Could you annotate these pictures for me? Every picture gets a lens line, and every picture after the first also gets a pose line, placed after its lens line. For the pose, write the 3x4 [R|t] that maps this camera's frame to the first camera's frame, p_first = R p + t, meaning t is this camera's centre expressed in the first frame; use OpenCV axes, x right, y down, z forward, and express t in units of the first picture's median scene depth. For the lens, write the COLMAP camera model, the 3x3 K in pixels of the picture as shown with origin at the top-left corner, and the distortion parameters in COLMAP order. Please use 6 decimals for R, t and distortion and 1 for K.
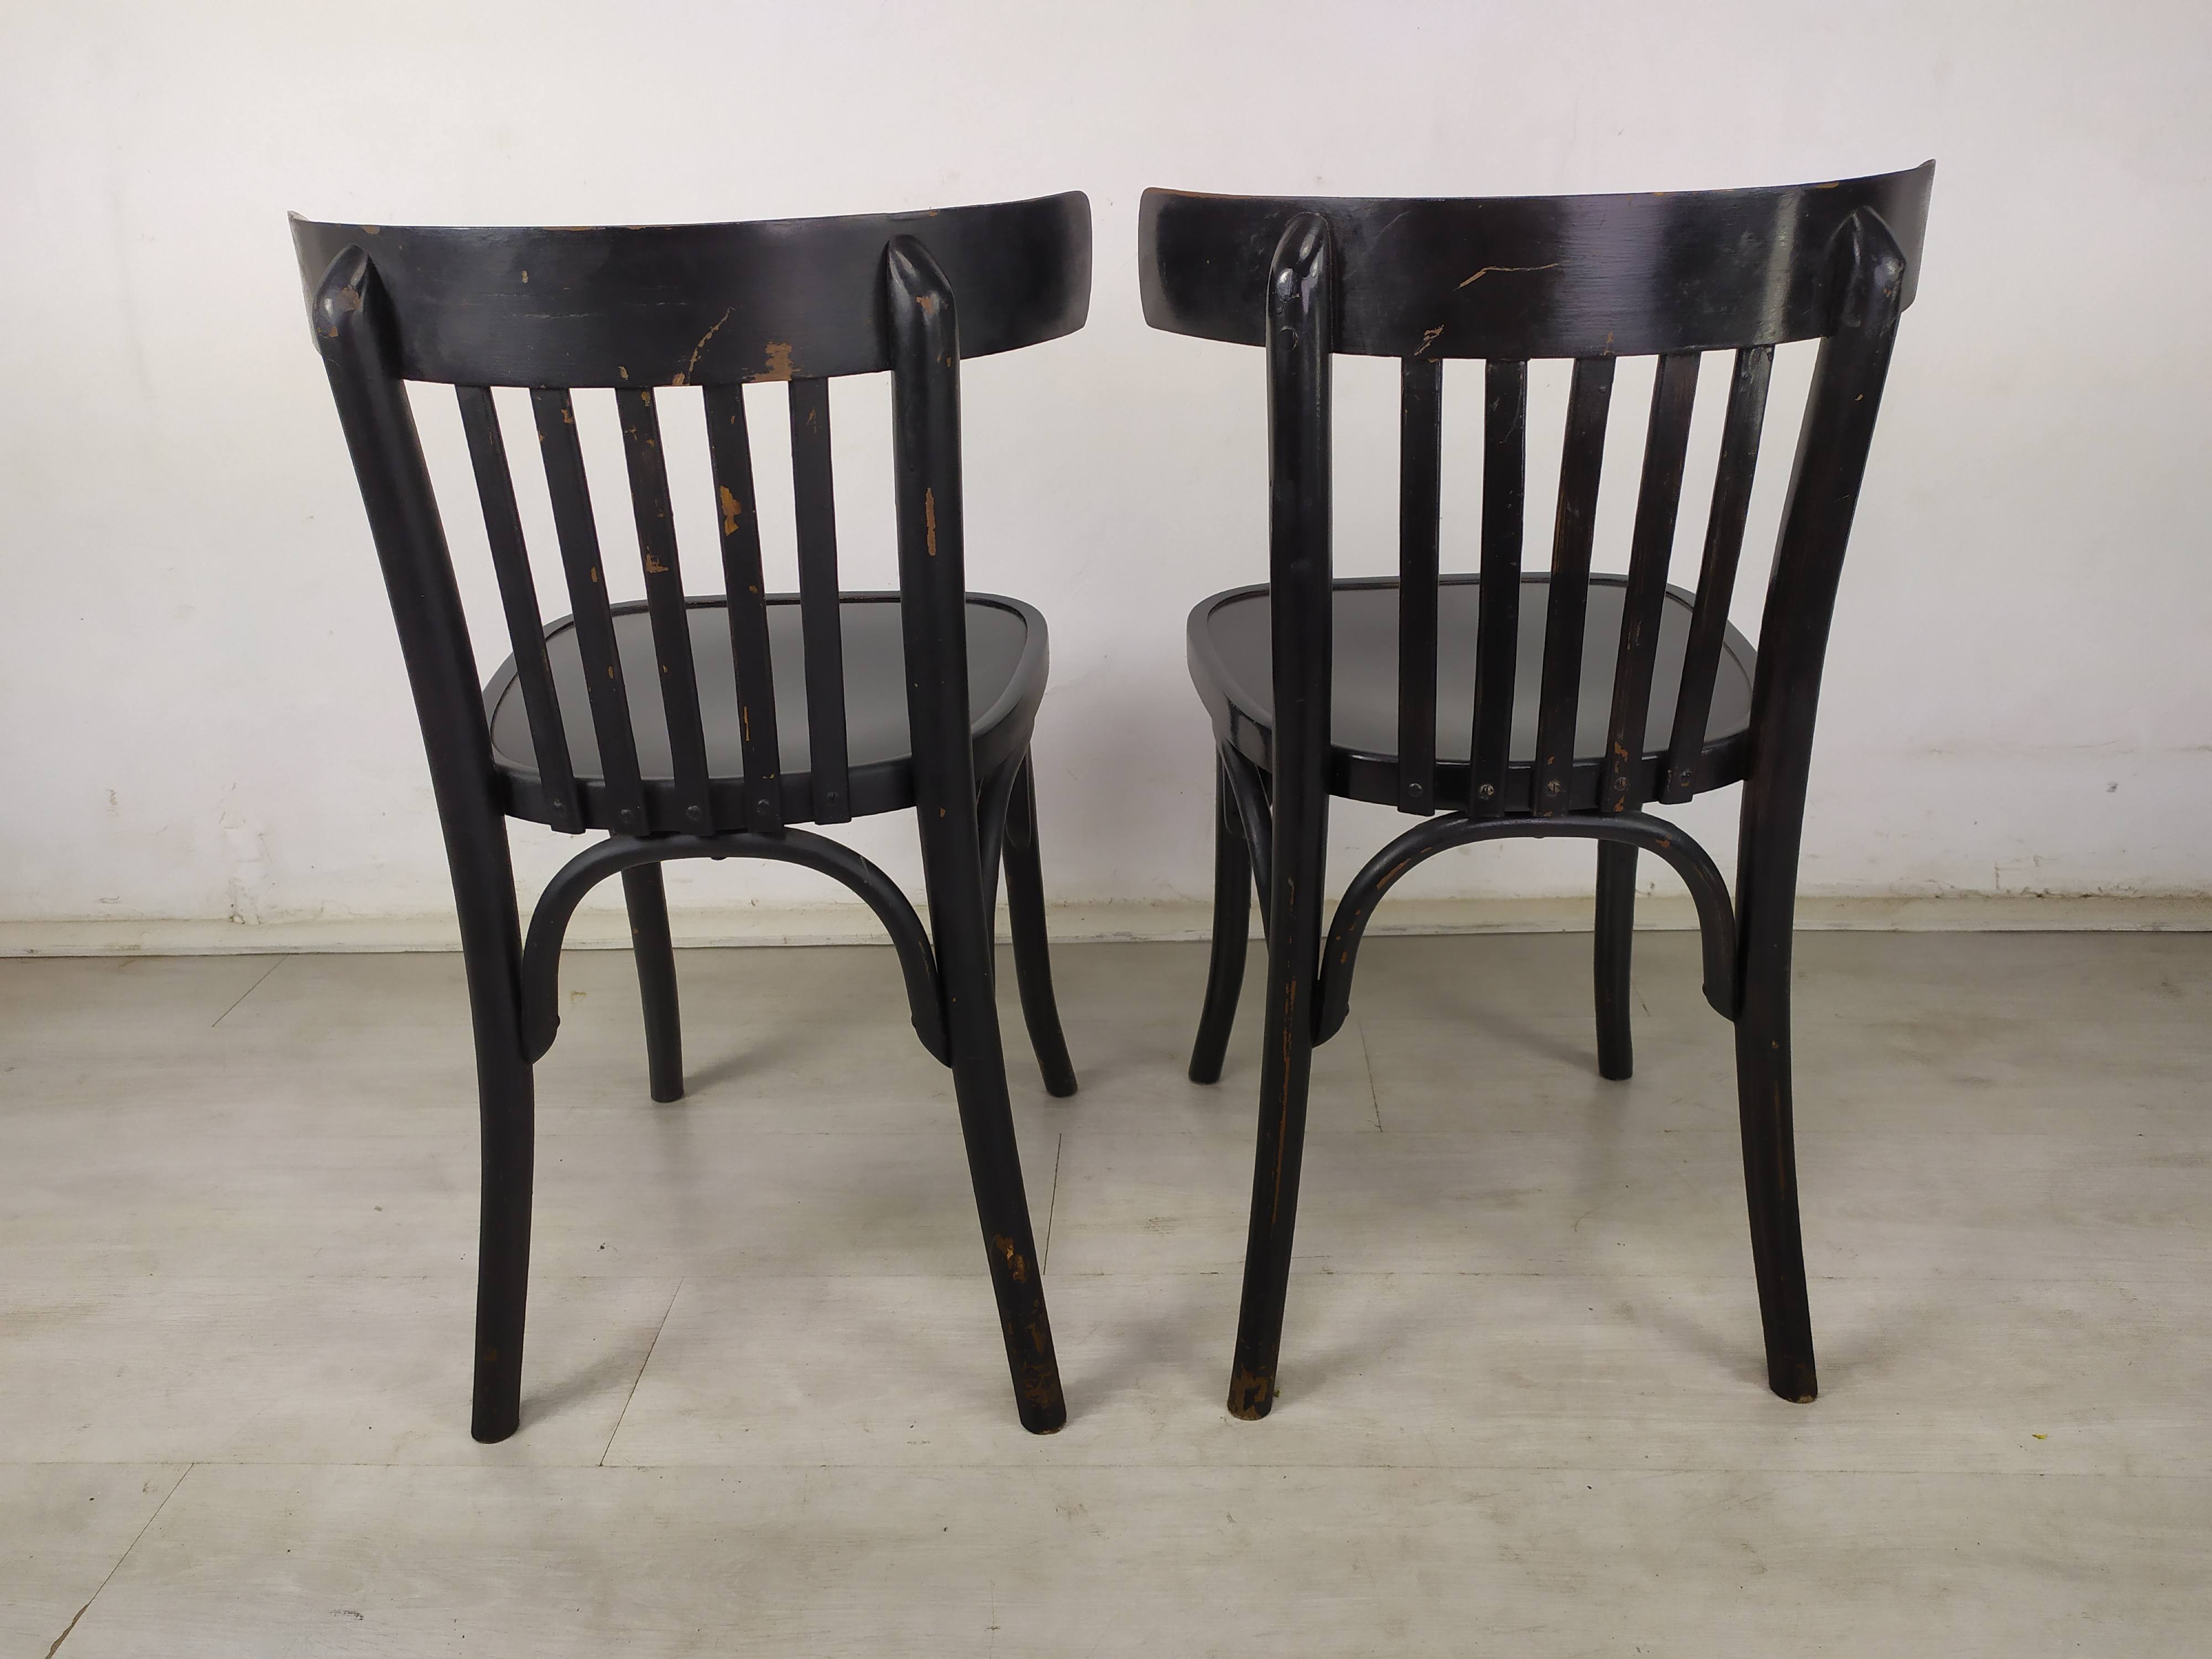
lens RADIAL K [[1637.6, 0, 1106.4], [0, 1637.6, 818.7], [0, 0, 1]] dist [0.009153, 0.004673]
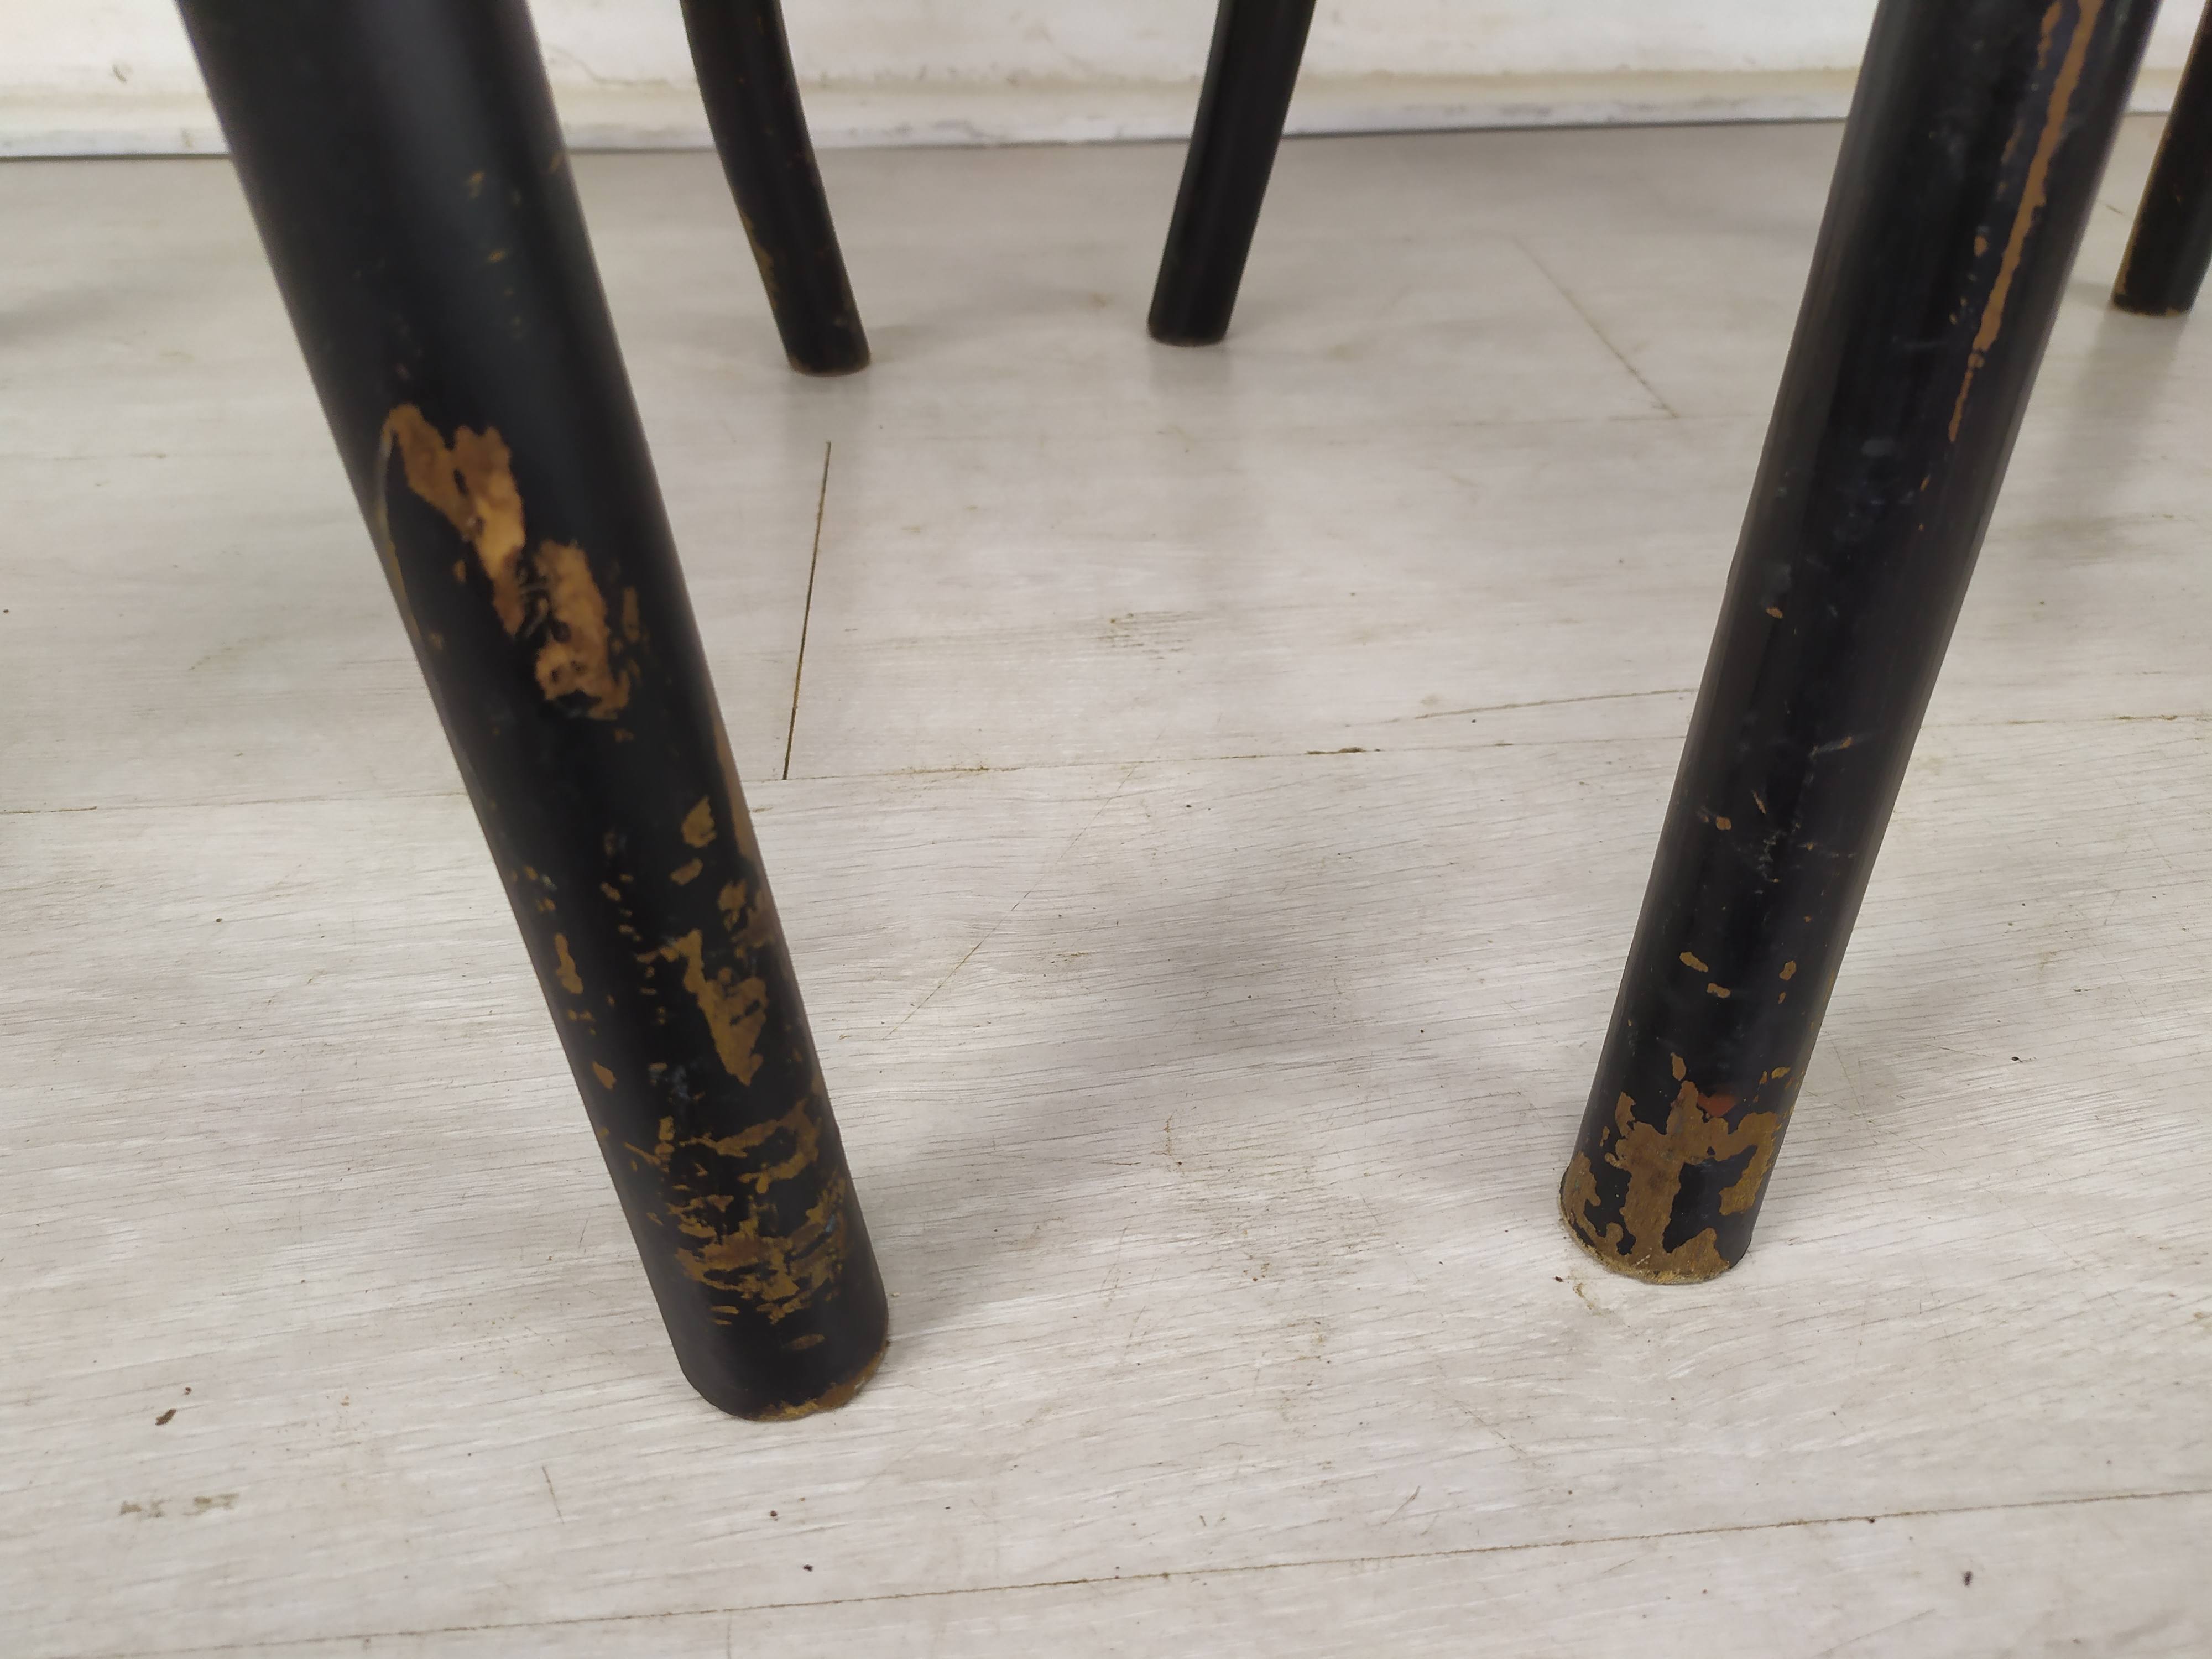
lens RADIAL K [[1637.6, 0, 1114.5], [0, 1637.6, 838.1], [0, 0, 1]] dist [0.009153, 0.004673]
pose [[0.990917, -0.041676, 0.127857, -0.019252], [0.009805, 0.970625, 0.240397, 0.241324], [-0.134120, -0.236960, 0.962217, 0.778962]]
